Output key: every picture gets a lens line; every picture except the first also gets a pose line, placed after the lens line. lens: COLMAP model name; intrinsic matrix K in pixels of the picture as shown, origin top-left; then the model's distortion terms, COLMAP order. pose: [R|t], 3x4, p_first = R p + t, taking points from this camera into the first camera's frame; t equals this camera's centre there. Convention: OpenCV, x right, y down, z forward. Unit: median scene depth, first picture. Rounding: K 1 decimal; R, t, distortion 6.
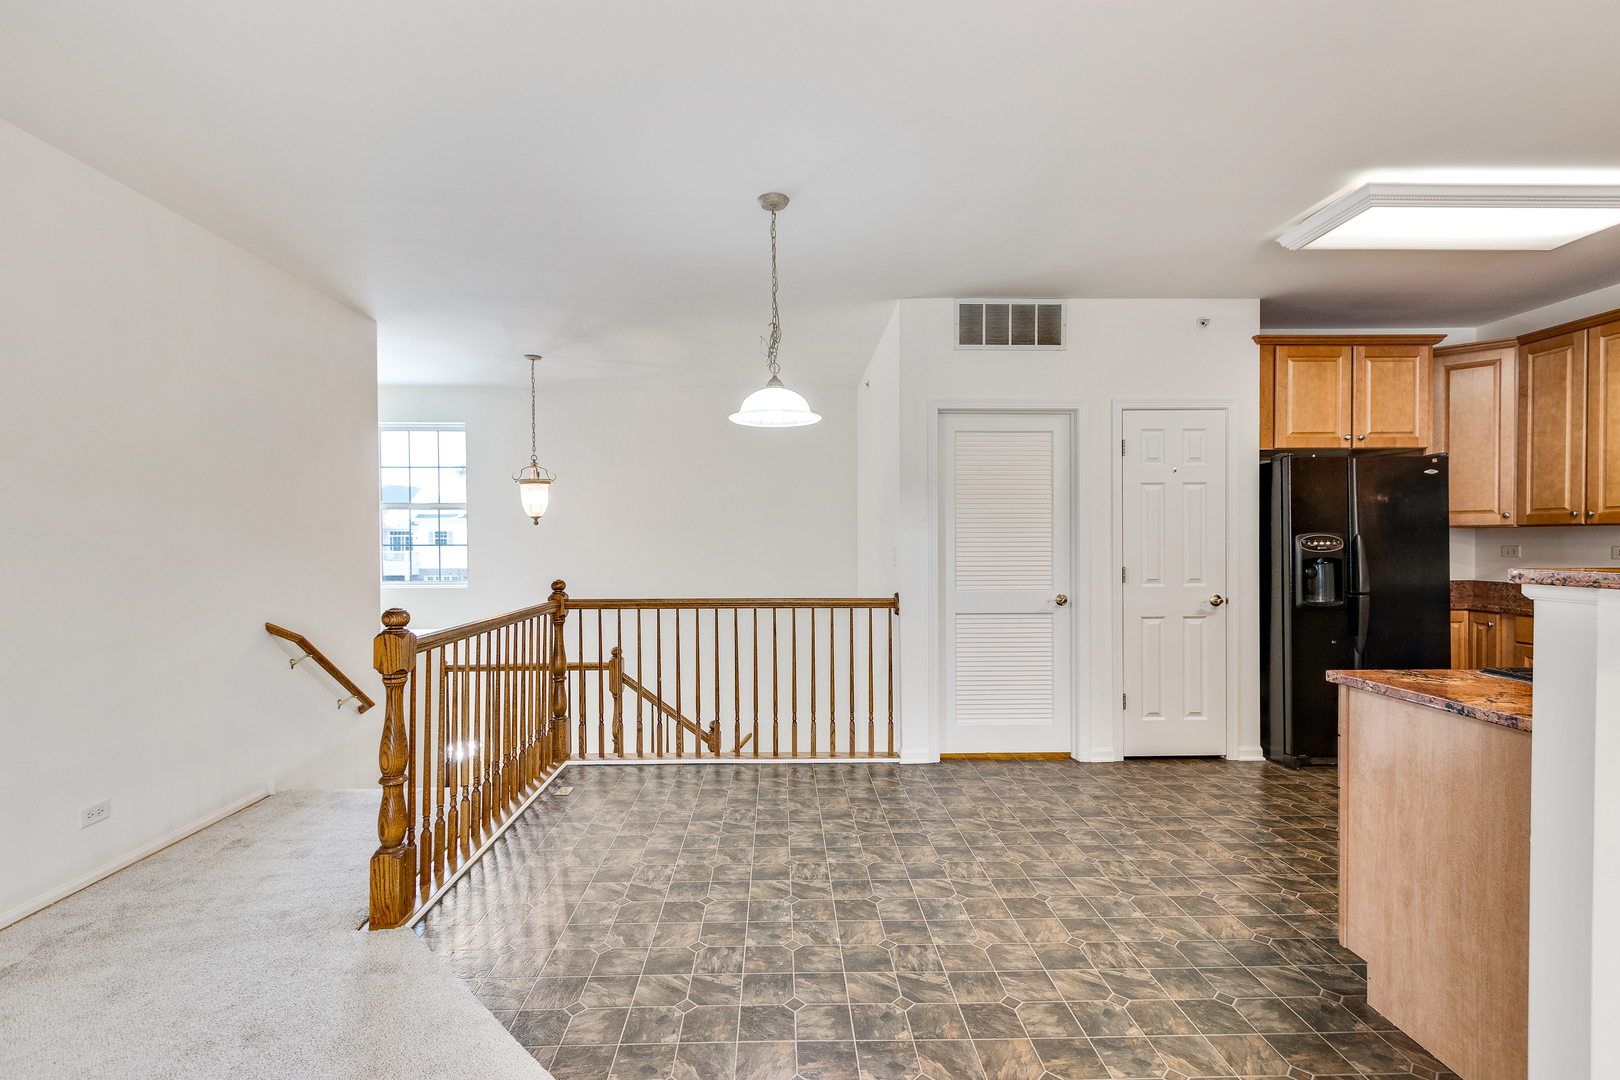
lens RADIAL K [[742.5, 0, 792.8], [0, 742.5, 552.3], [0, 0, 1]] dist [0.005052, -0.004124]
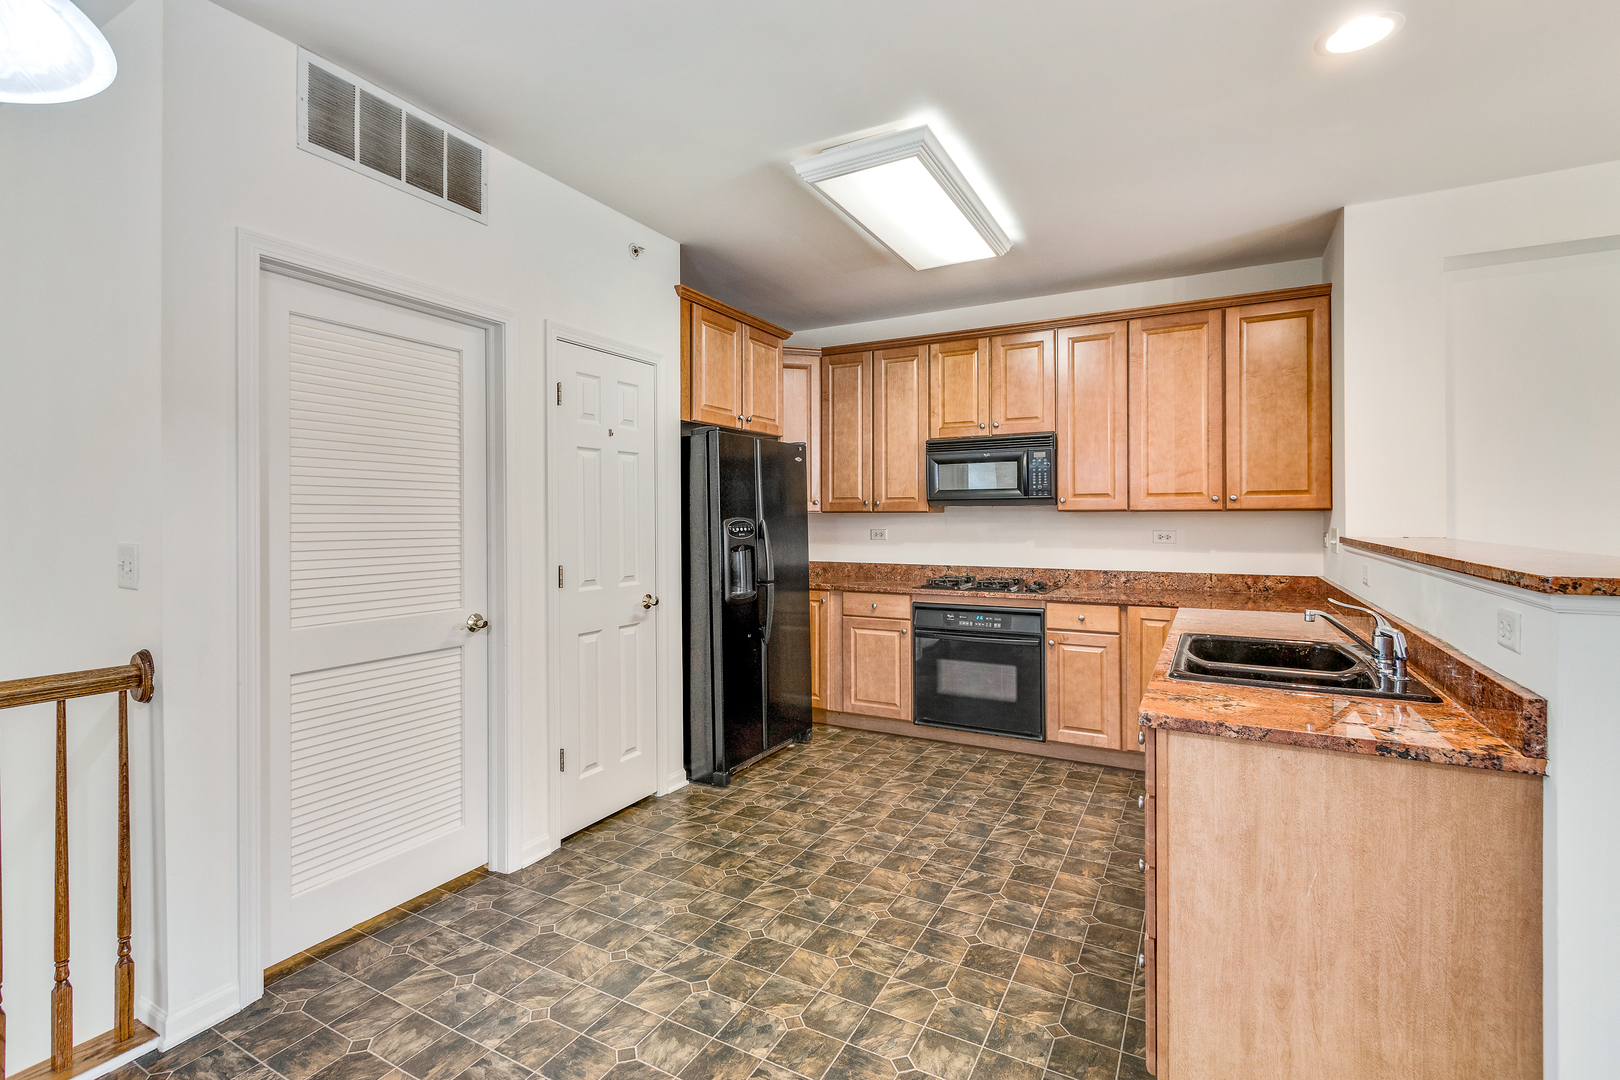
lens RADIAL K [[742.5, 0, 791.7], [0, 742.5, 515.5], [0, 0, 1]] dist [0.005052, -0.004124]
pose [[0.504896, 0.007026, 0.863152, -0.044333], [0.011603, 0.999821, -0.014926, -0.013956], [-0.863102, 0.017551, 0.504724, 0.465289]]
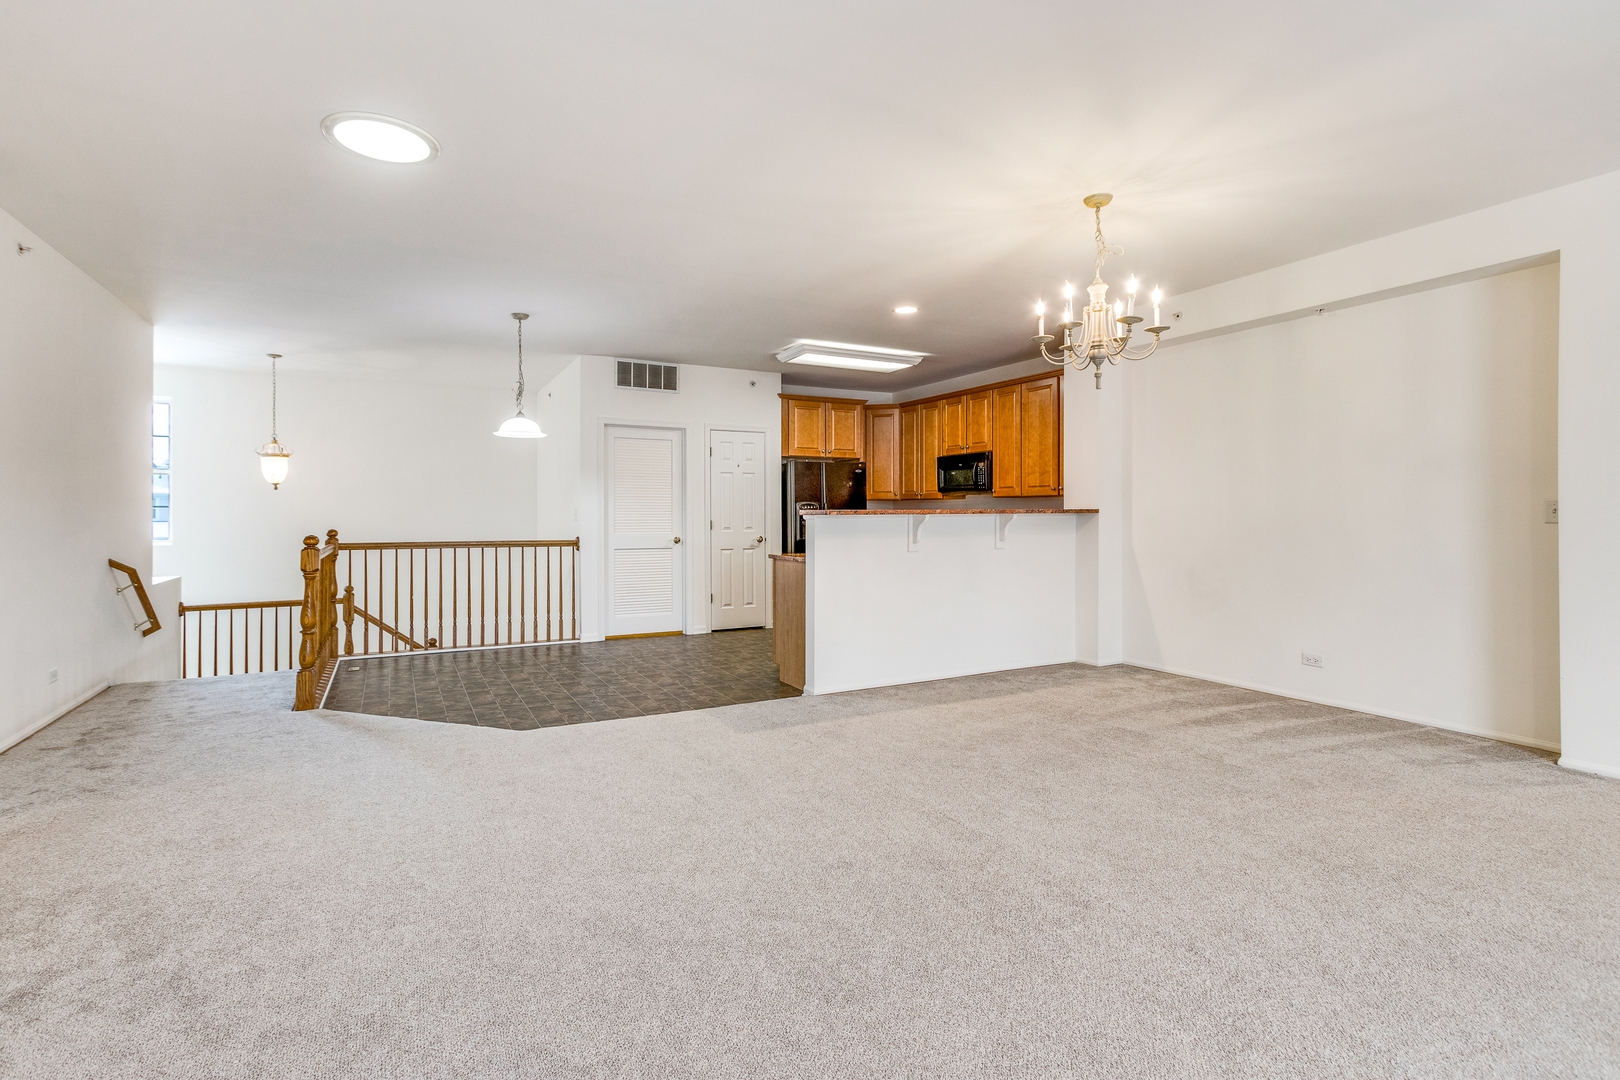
lens RADIAL K [[742.5, 0, 771.0], [0, 742.5, 517.3], [0, 0, 1]] dist [0.005052, -0.004124]
pose [[0.900863, 0.003199, 0.434091, -0.181678], [0.001302, 0.999948, -0.010071, 0.030216], [-0.434101, 0.009638, 0.900813, -0.623813]]
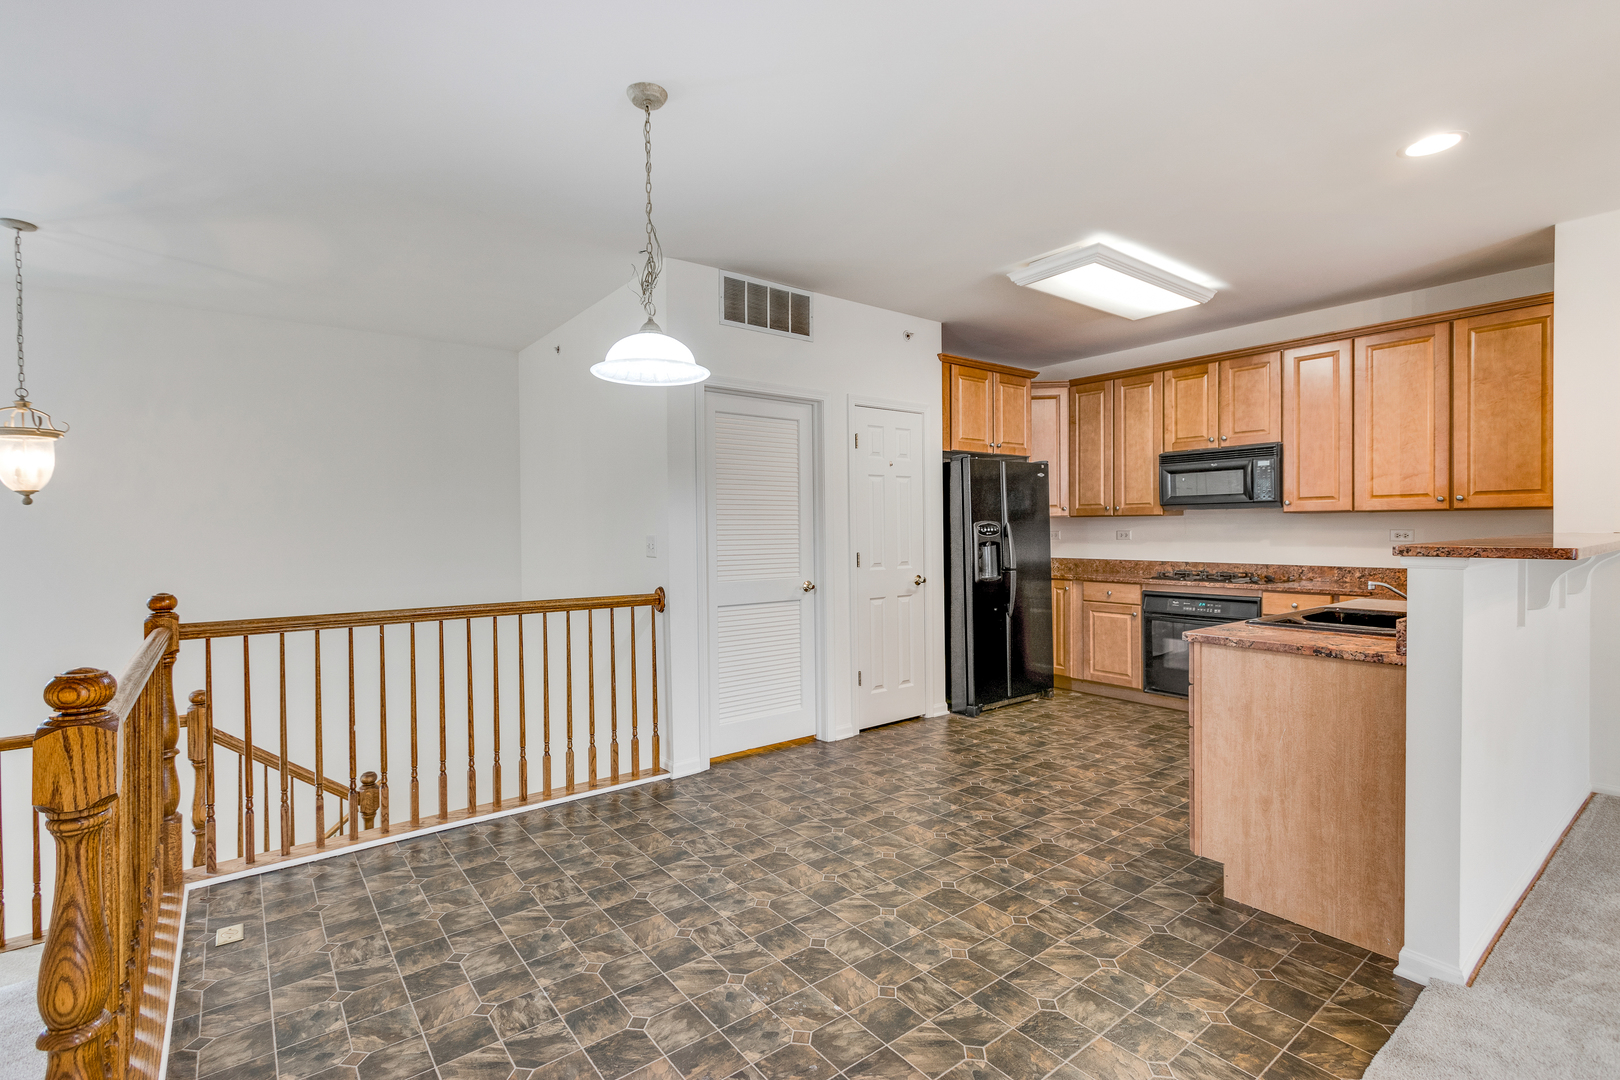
lens RADIAL K [[742.5, 0, 789.1], [0, 742.5, 533.2], [0, 0, 1]] dist [0.005052, -0.004124]
pose [[0.807796, -0.006543, 0.589426, -0.263104], [0.012749, 0.999898, -0.006372, -0.002484], [-0.589325, 0.012662, 0.807797, 0.198215]]
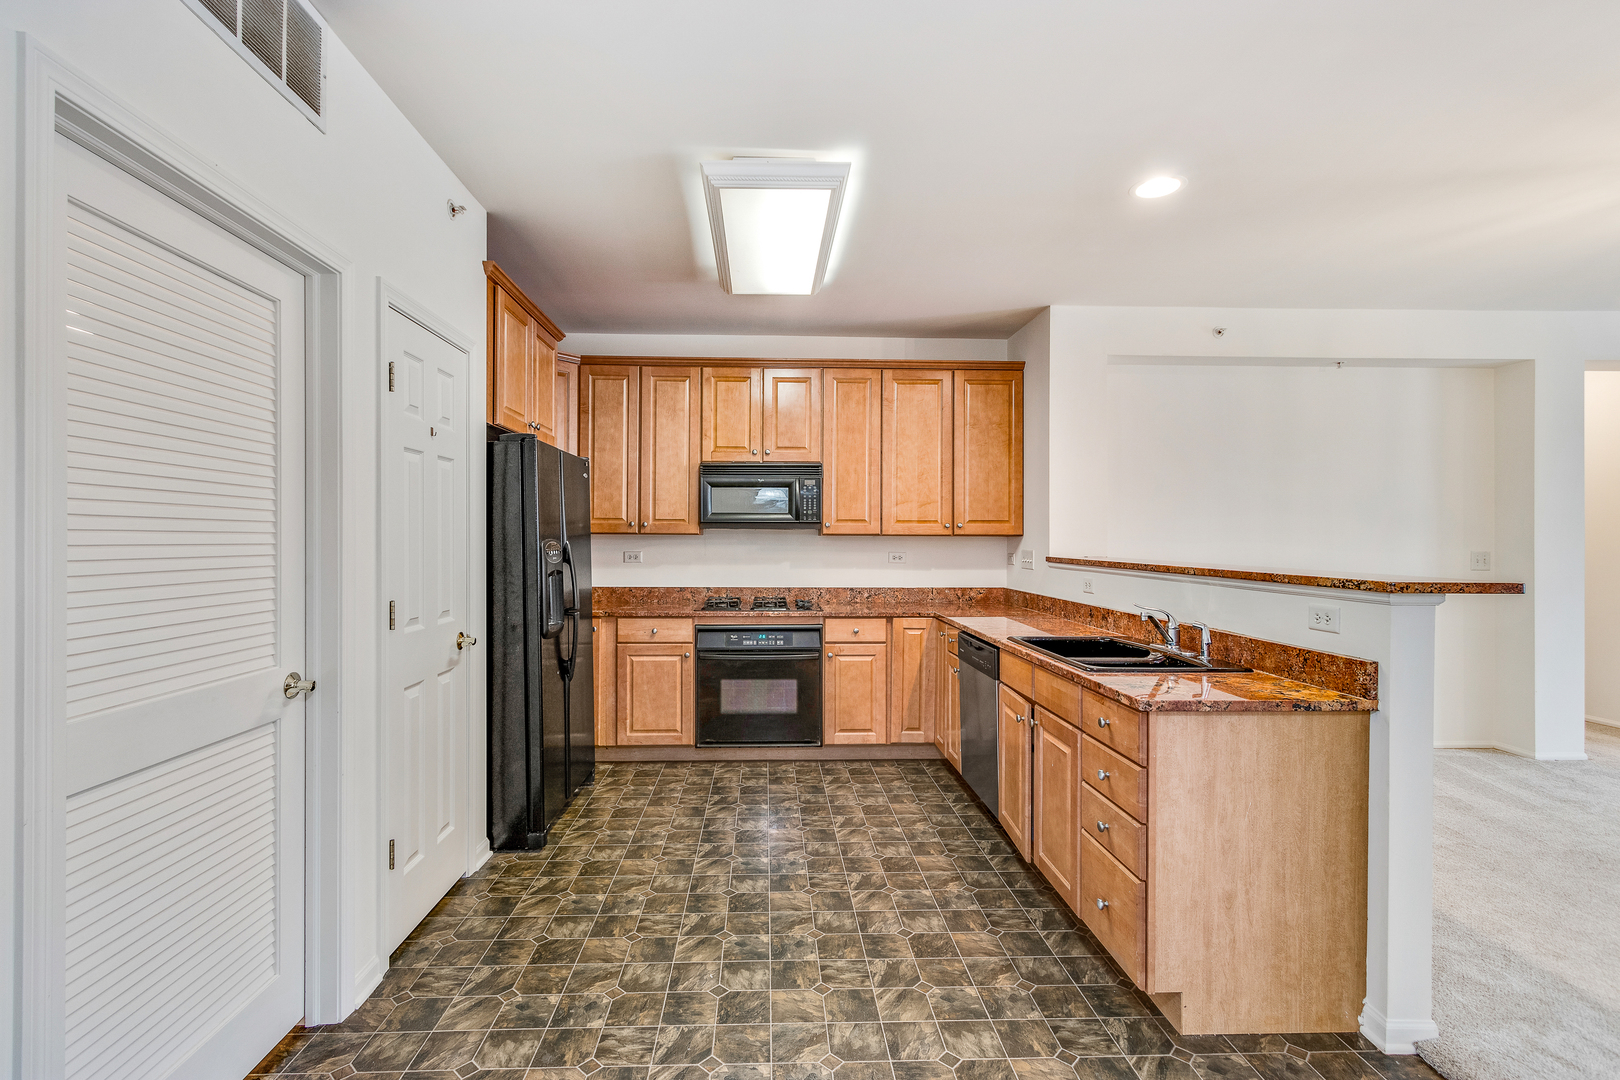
lens RADIAL K [[742.5, 0, 785.2], [0, 742.5, 537.3], [0, 0, 1]] dist [0.005052, -0.004124]
pose [[-0.018341, 0.007778, 0.999802, -0.092029], [0.009599, 0.999925, -0.007602, -0.018833], [-0.999786, 0.009457, -0.018414, 0.731039]]
